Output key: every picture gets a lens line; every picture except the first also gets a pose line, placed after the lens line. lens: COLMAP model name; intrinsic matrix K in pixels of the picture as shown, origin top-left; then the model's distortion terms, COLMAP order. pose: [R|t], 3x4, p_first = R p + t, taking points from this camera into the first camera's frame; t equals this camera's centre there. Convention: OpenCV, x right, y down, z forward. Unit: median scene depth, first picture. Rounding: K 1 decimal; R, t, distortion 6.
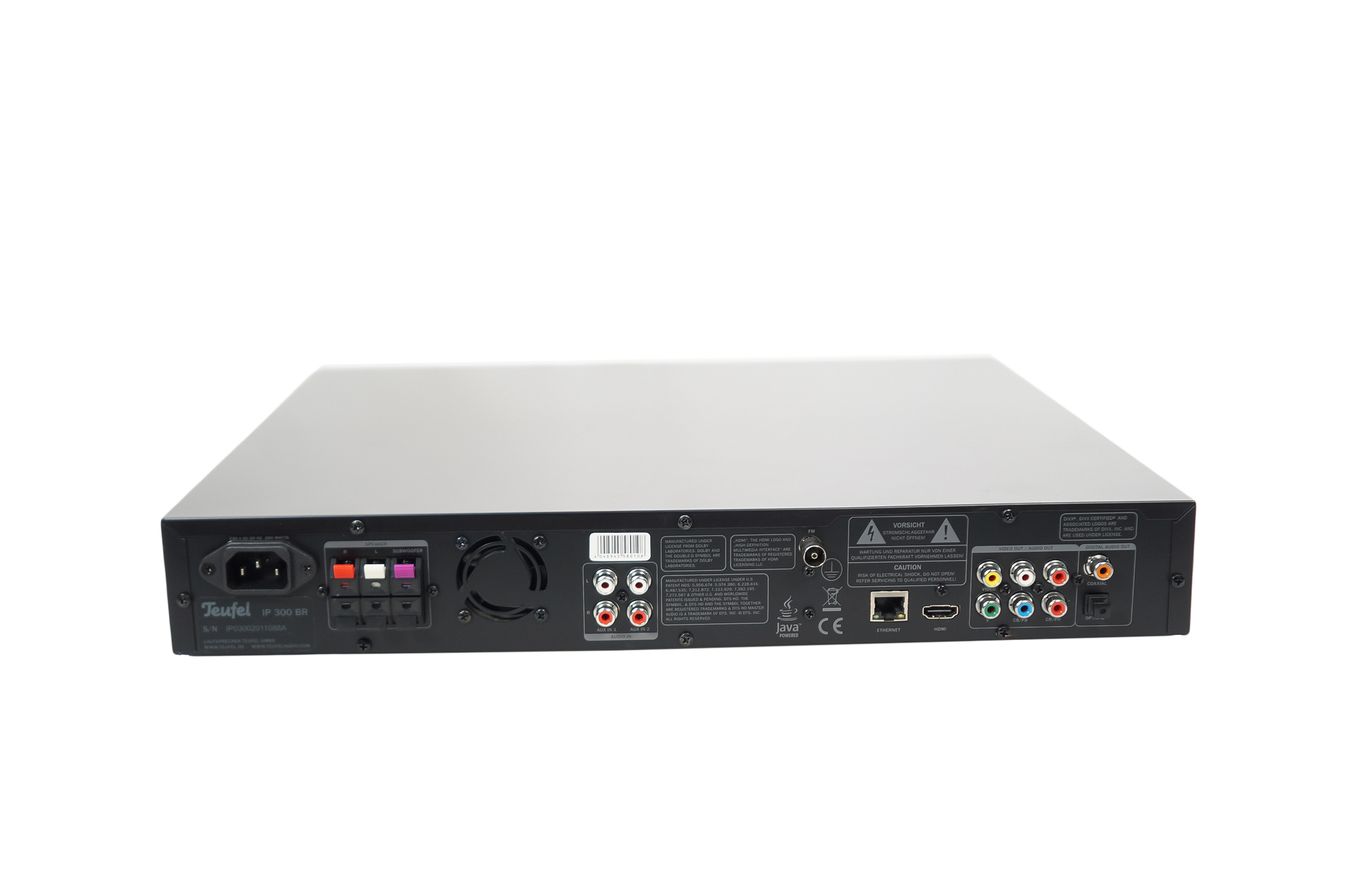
lens RADIAL K [[1550.0, 0, 675.9], [0, 1550.0, 443.5], [0, 0, 1]] dist [-0.009956, 0.000000]
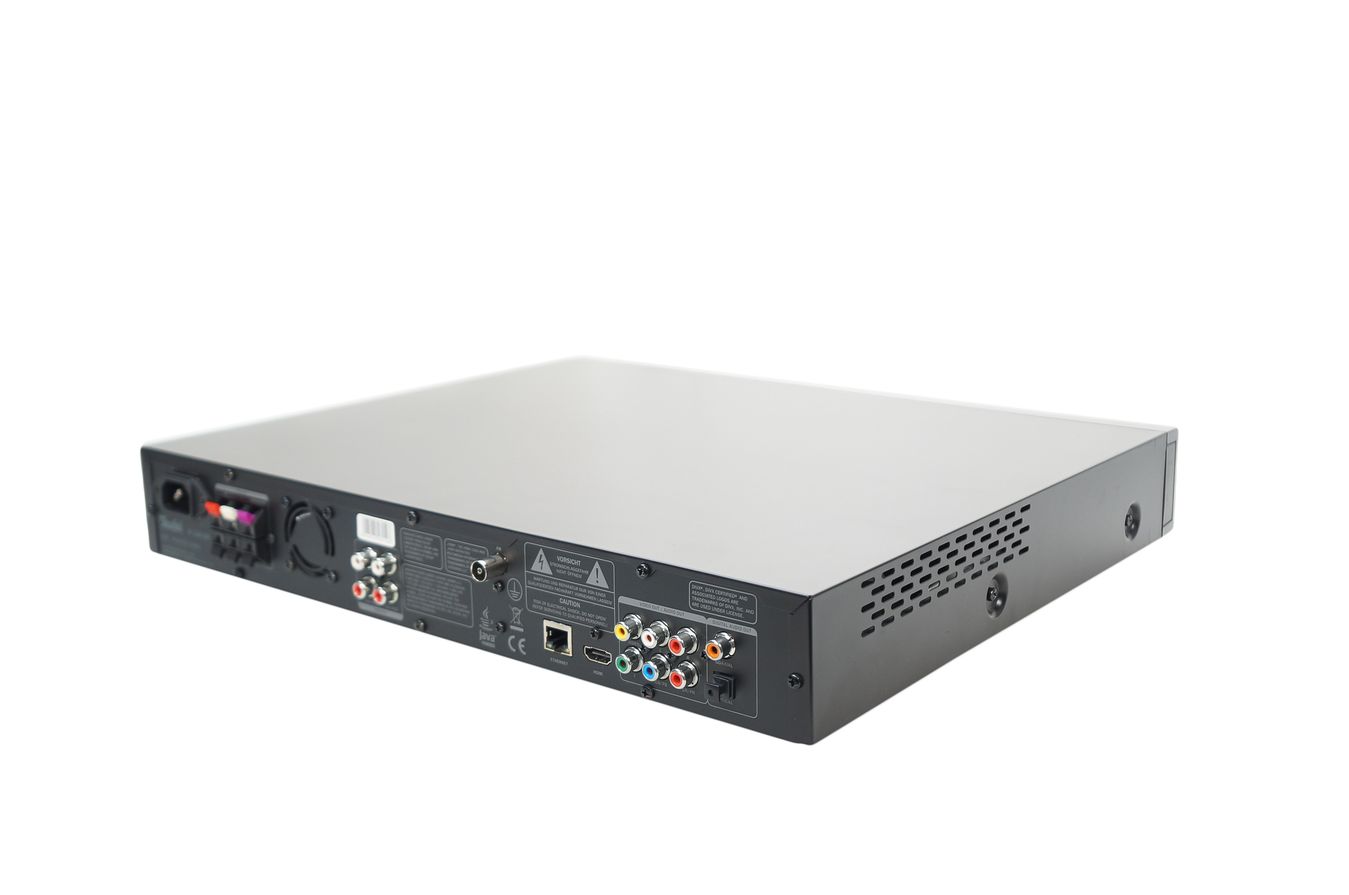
lens RADIAL K [[1550.0, 0, 673.8], [0, 1550.0, 449.6], [0, 0, 1]] dist [-0.009956, 0.000000]
pose [[0.750156, 0.142008, -0.645833, 0.841229], [-0.144361, 0.988280, 0.049626, -0.078030], [0.645311, 0.056006, 0.761864, 0.280082]]
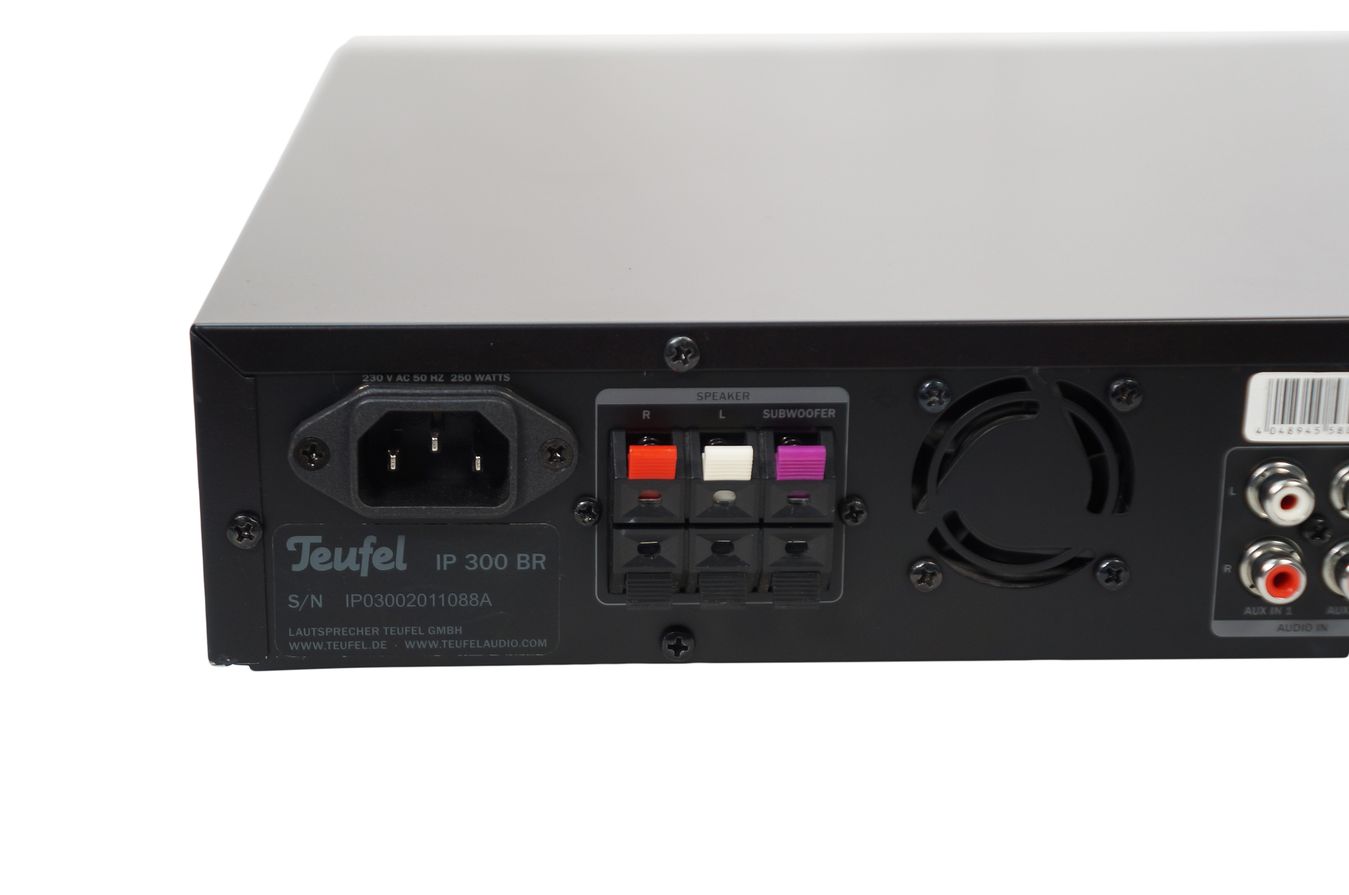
lens RADIAL K [[2484.1, 0, 678.3], [0, 2484.1, 454.7], [0, 0, 1]] dist [0.232014, 0.000000]
pose [[0.999896, 0.008956, 0.011344, -0.209561], [-0.009848, 0.996648, 0.081208, 0.027368], [-0.010578, -0.081311, 0.996633, 0.349138]]
